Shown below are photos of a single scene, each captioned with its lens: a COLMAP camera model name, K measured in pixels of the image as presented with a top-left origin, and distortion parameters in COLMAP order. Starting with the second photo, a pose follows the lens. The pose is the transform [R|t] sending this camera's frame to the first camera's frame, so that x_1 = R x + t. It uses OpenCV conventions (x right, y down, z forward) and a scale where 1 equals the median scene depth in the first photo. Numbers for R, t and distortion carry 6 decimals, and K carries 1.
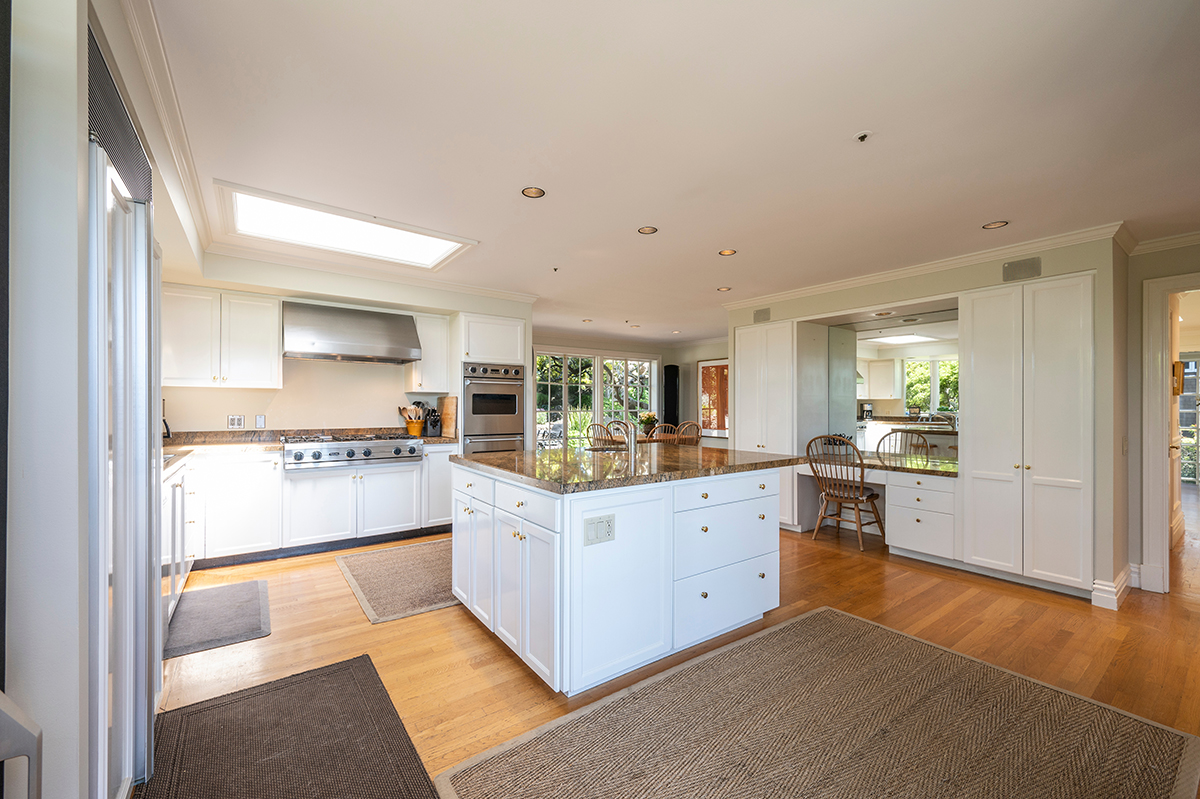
lens RADIAL K [[476.0, 0, 594.1], [0, 476.0, 403.0], [0, 0, 1]] dist [-0.002363, -0.000117]
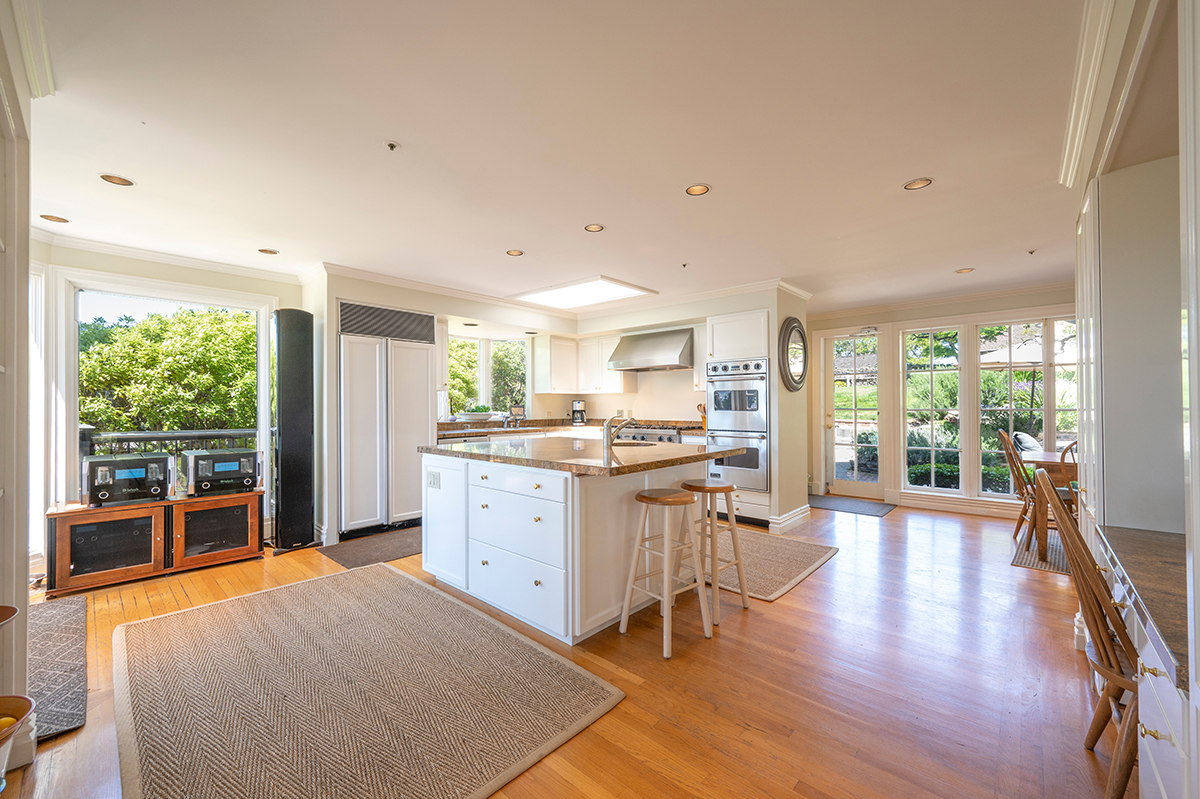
lens RADIAL K [[476.0, 0, 589.7], [0, 476.0, 402.1], [0, 0, 1]] dist [-0.002363, -0.000117]
pose [[0.202652, -0.001360, -0.979250, 0.511555], [0.007290, 0.999973, 0.000120, 0.001715], [0.979224, -0.007164, 0.202656, 0.361554]]
